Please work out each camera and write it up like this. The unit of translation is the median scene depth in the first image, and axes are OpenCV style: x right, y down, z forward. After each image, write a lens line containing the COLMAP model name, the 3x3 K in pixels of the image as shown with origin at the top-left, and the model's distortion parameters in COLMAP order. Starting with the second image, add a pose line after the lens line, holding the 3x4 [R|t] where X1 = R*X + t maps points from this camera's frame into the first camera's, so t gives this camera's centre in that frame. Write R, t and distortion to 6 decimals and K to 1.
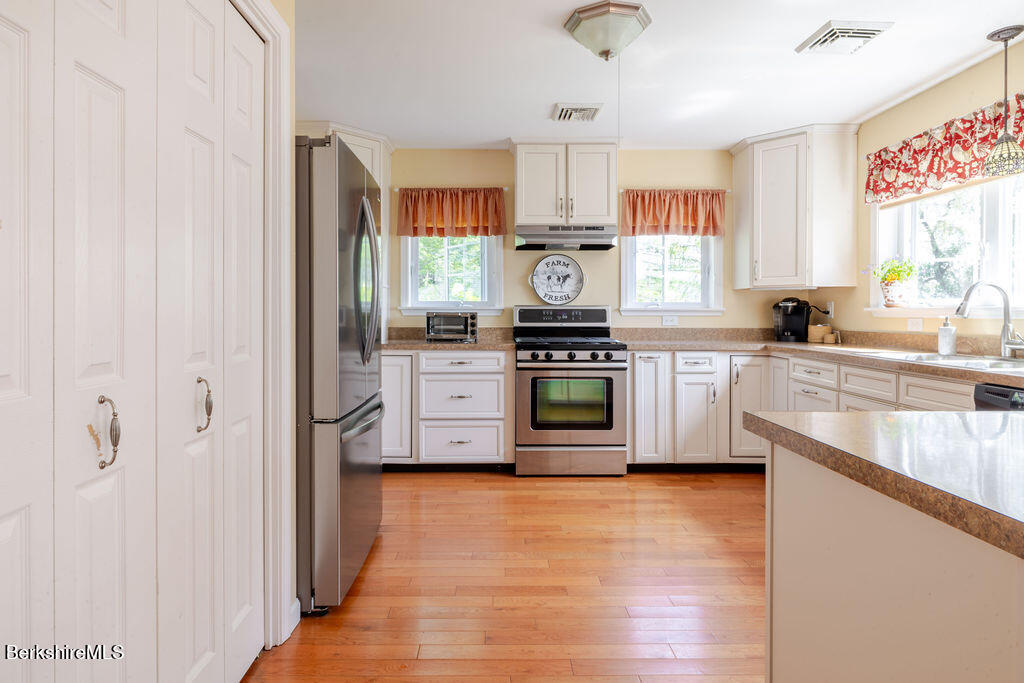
lens RADIAL K [[560.2, 0, 507.9], [0, 560.2, 319.7], [0, 0, 1]] dist [-0.002463, -0.000021]
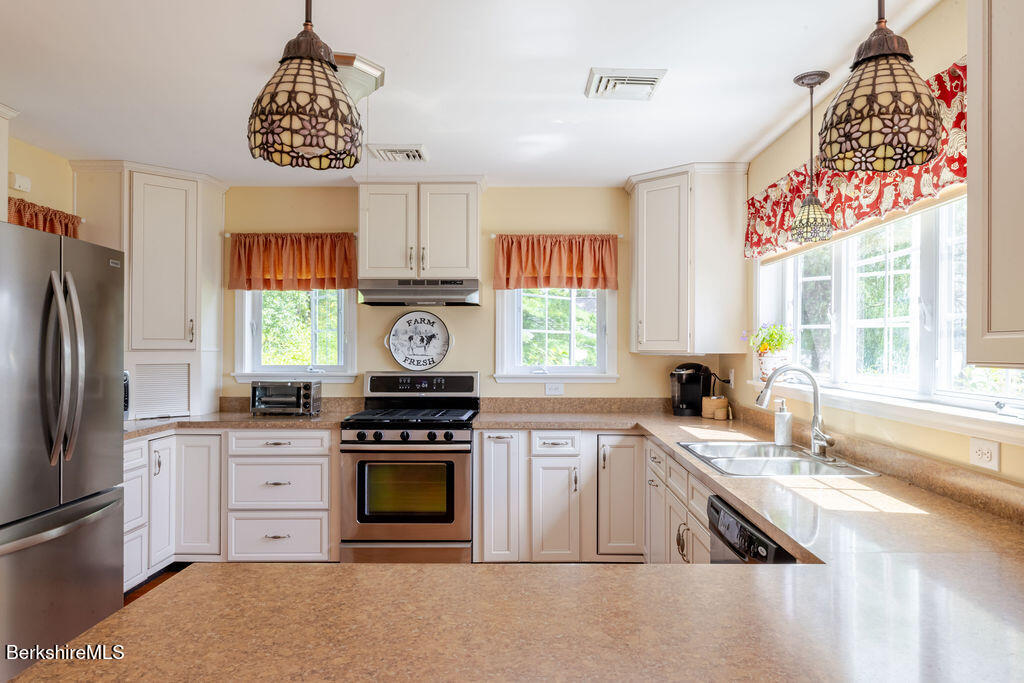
lens RADIAL K [[680.0, 0, 541.4], [0, 680.0, 348.4], [0, 0, 1]] dist [-0.000261, 0.000173]
pose [[0.999986, 0.000685, -0.005279, 0.319131], [-0.000743, 0.999940, -0.010936, -0.055870], [0.005271, 0.010940, 0.999926, -0.031177]]
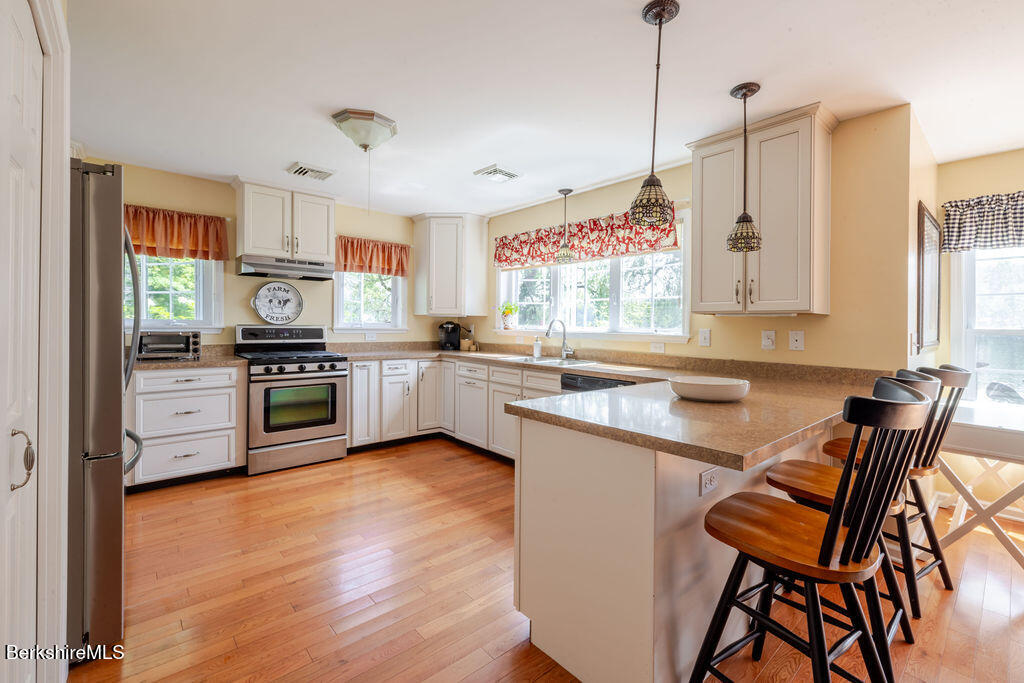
lens RADIAL K [[433.2, 0, 513.3], [0, 433.2, 327.4], [0, 0, 1]] dist [0.001593, 0.000102]
pose [[0.762379, 0.004911, 0.647113, -0.144529], [-0.004810, 0.999987, -0.001922, -0.023969], [-0.647113, -0.001647, 0.762392, -0.020271]]
